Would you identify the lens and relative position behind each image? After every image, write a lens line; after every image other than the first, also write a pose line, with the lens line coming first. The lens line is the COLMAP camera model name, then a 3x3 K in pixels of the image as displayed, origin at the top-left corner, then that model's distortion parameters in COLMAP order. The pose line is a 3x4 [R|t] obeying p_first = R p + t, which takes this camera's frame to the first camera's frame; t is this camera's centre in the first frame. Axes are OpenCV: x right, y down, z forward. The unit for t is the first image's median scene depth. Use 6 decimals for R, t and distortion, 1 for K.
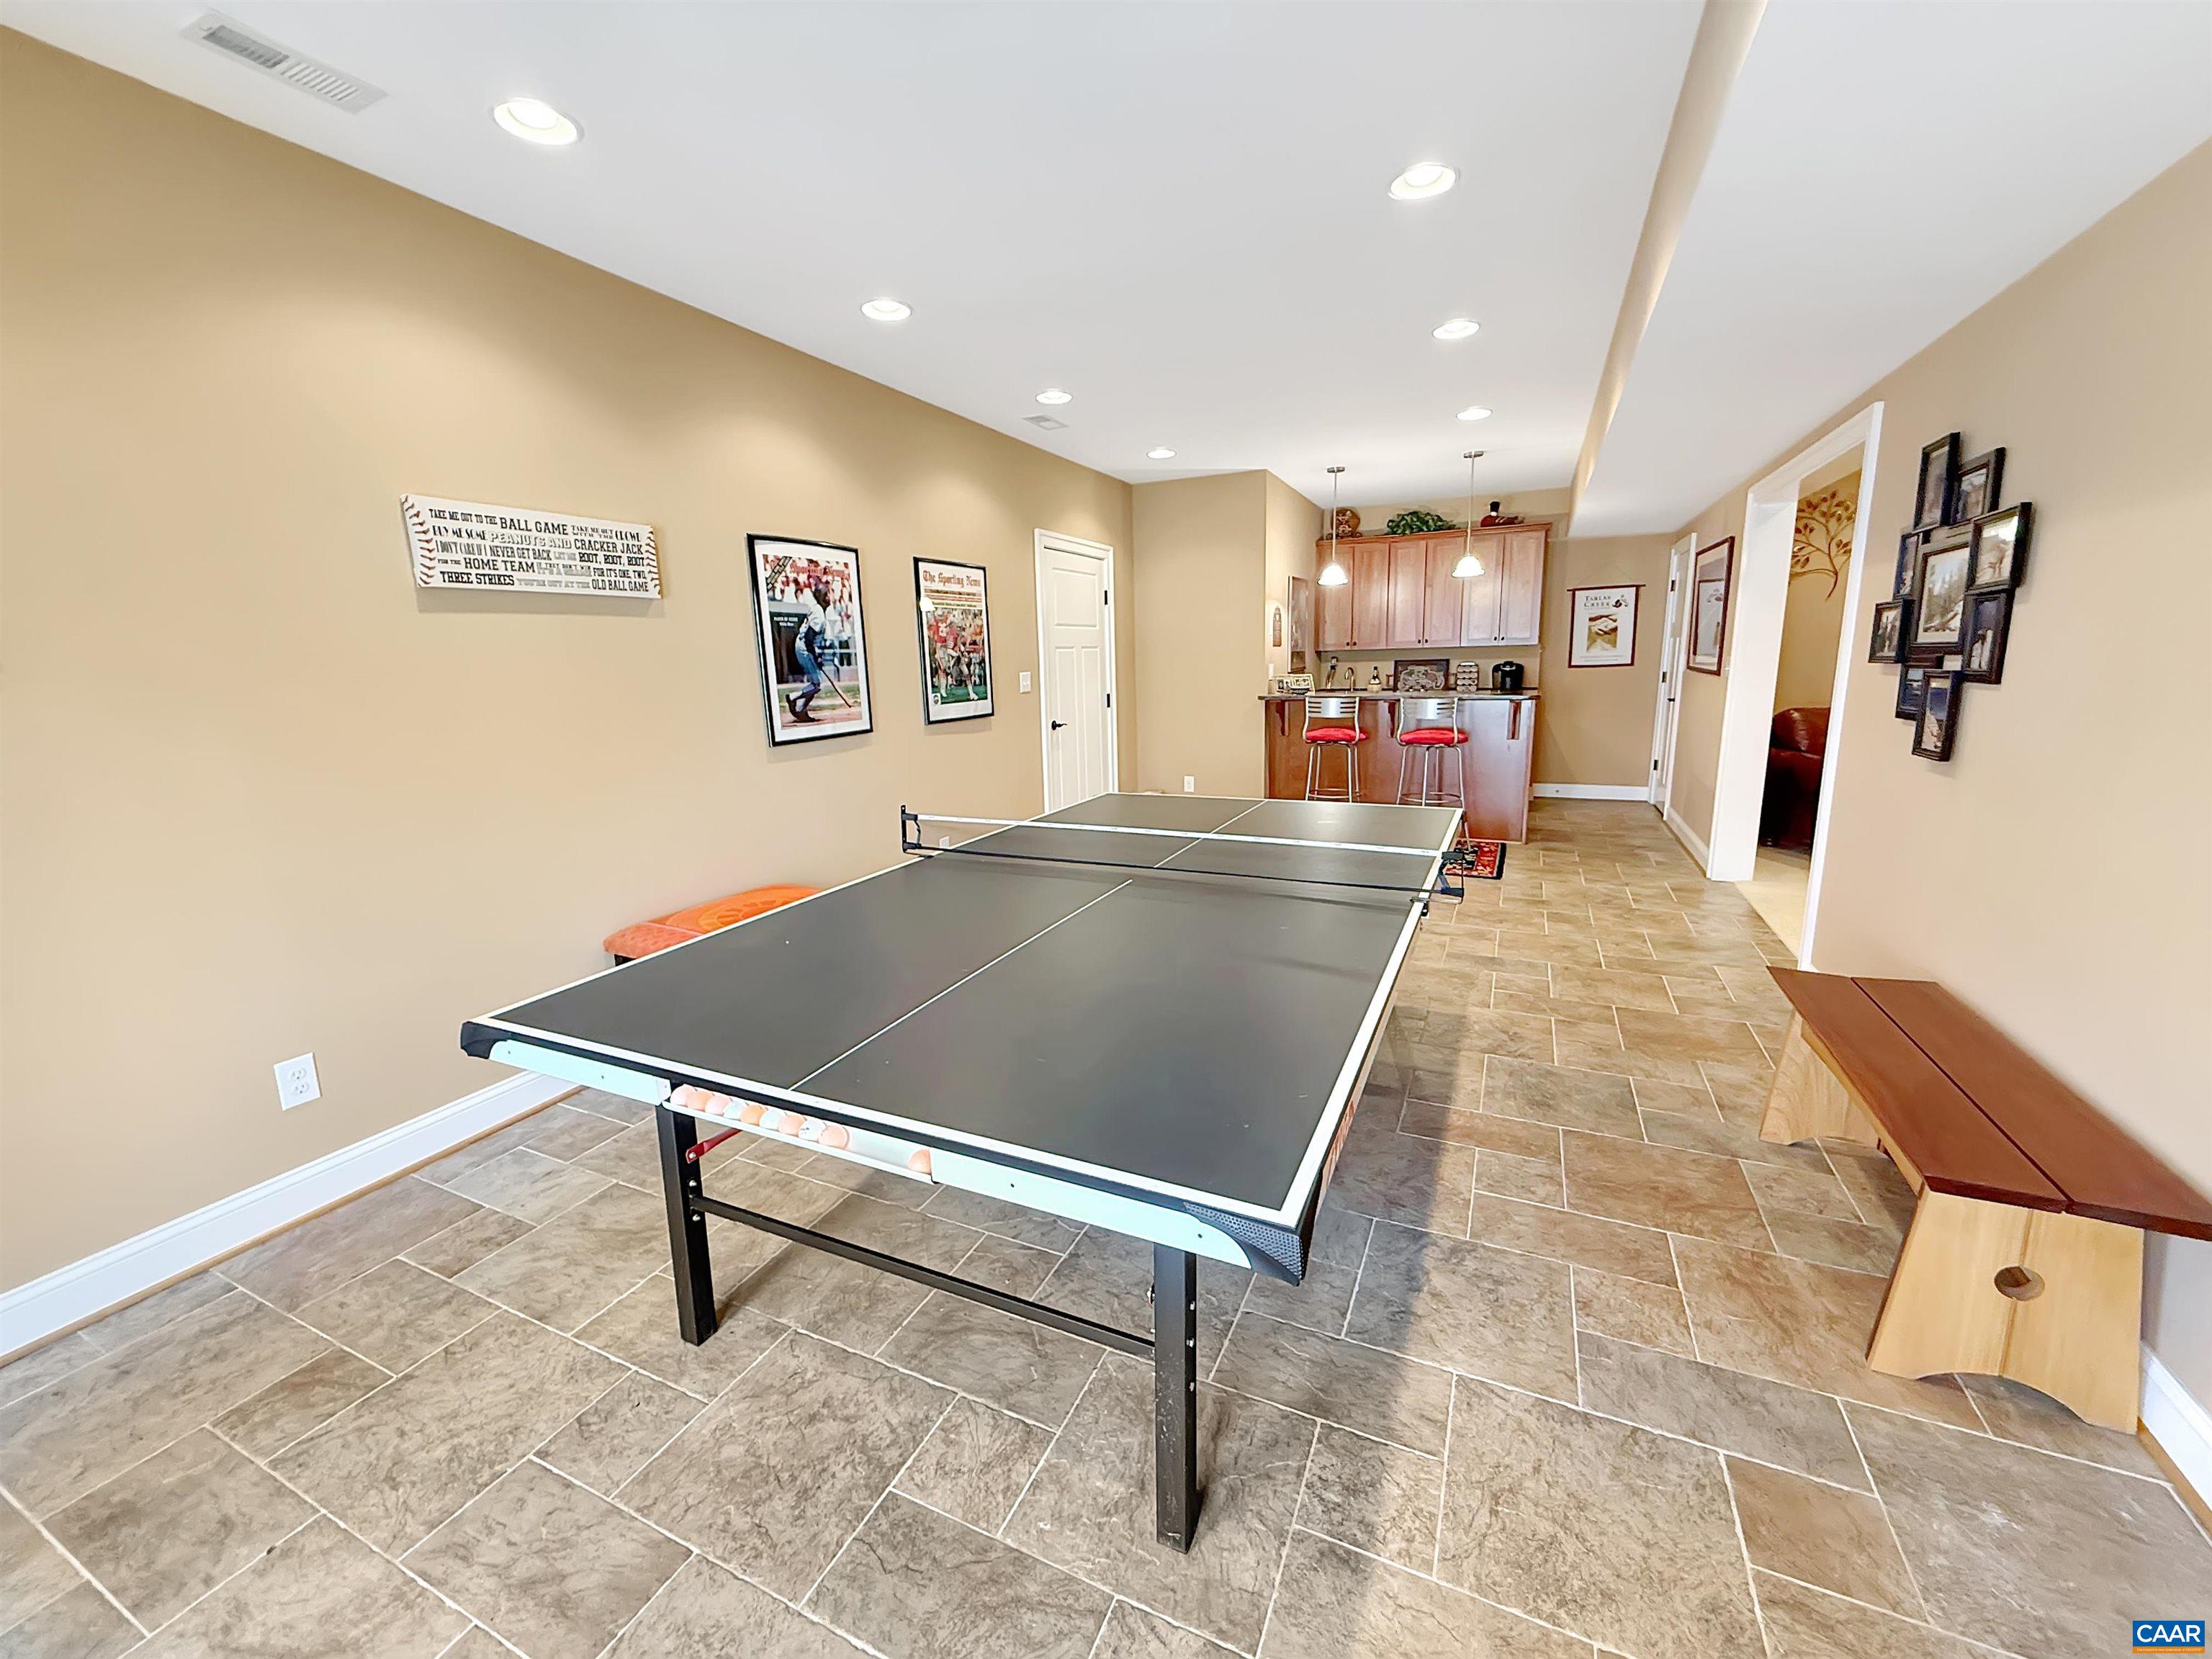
lens RADIAL K [[886.8, 0, 1104.1], [0, 886.8, 822.8], [0, 0, 1]] dist [0.000391, 0.000188]
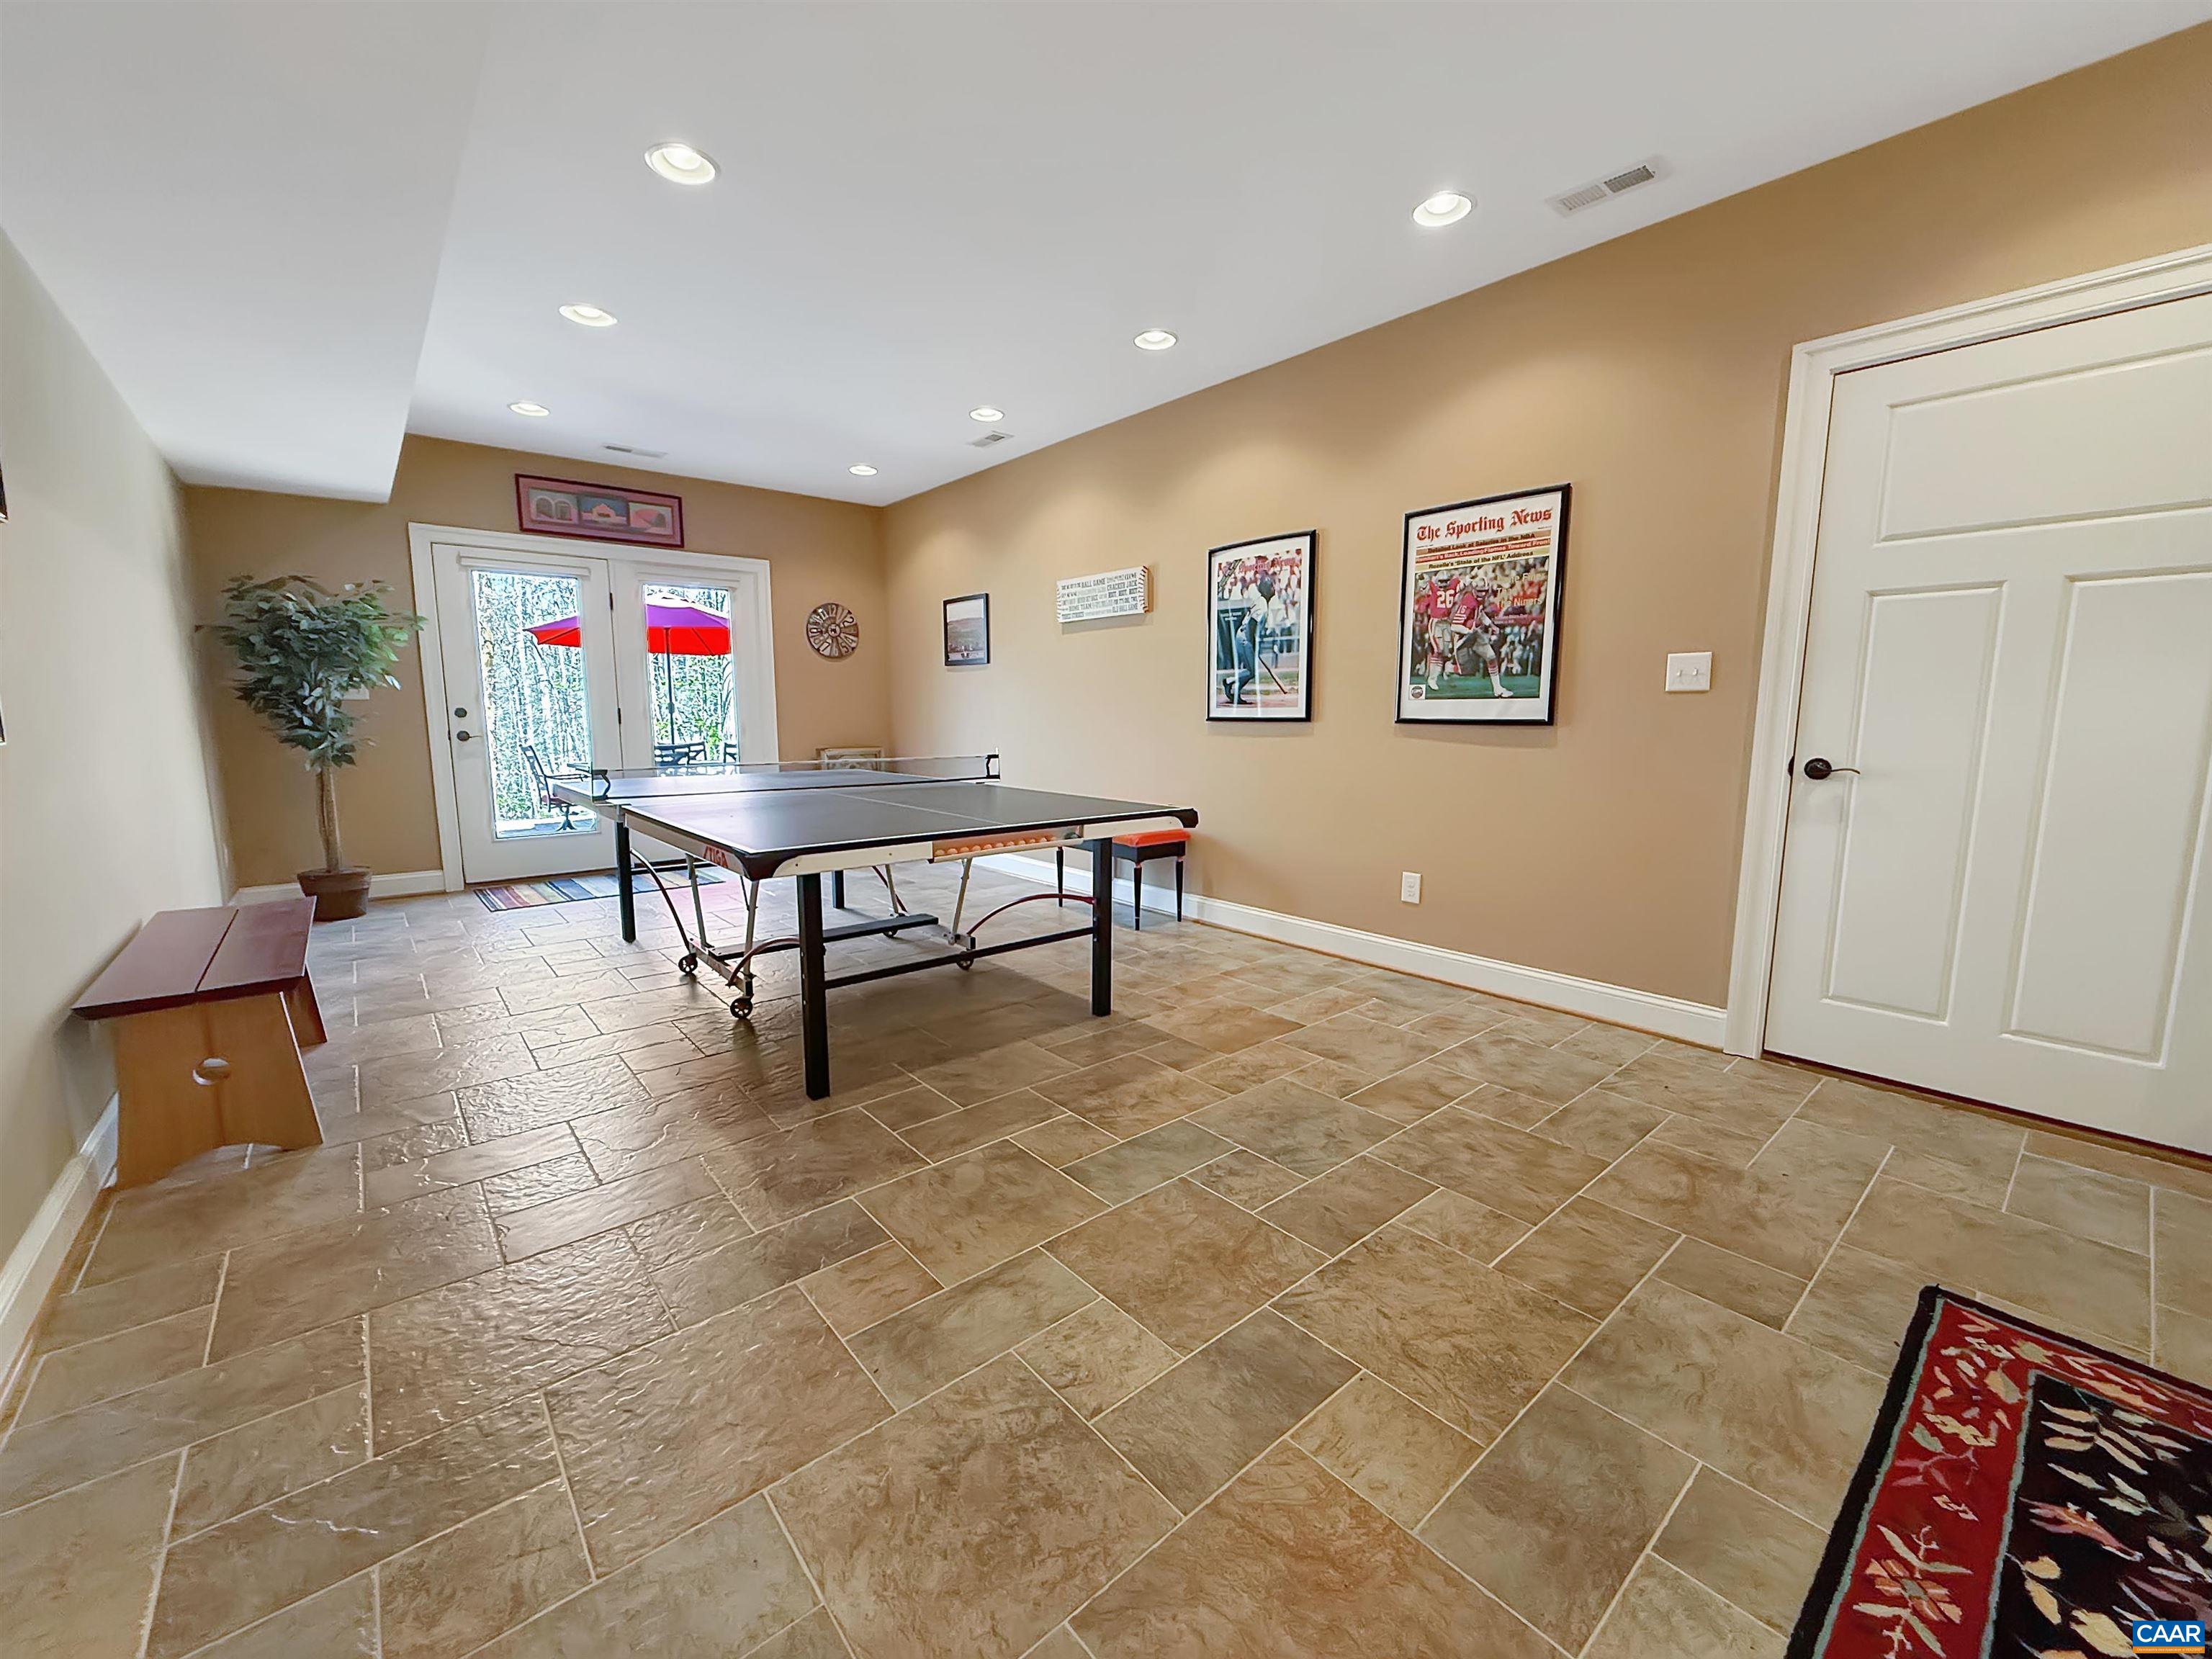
lens RADIAL K [[886.8, 0, 1111.2], [0, 886.8, 830.9], [0, 0, 1]] dist [0.000391, 0.000188]
pose [[-0.412979, 0.143990, -0.899286, 0.657428], [-0.165220, 0.959193, 0.229456, -0.161846], [0.895629, 0.243341, -0.372336, 1.116191]]
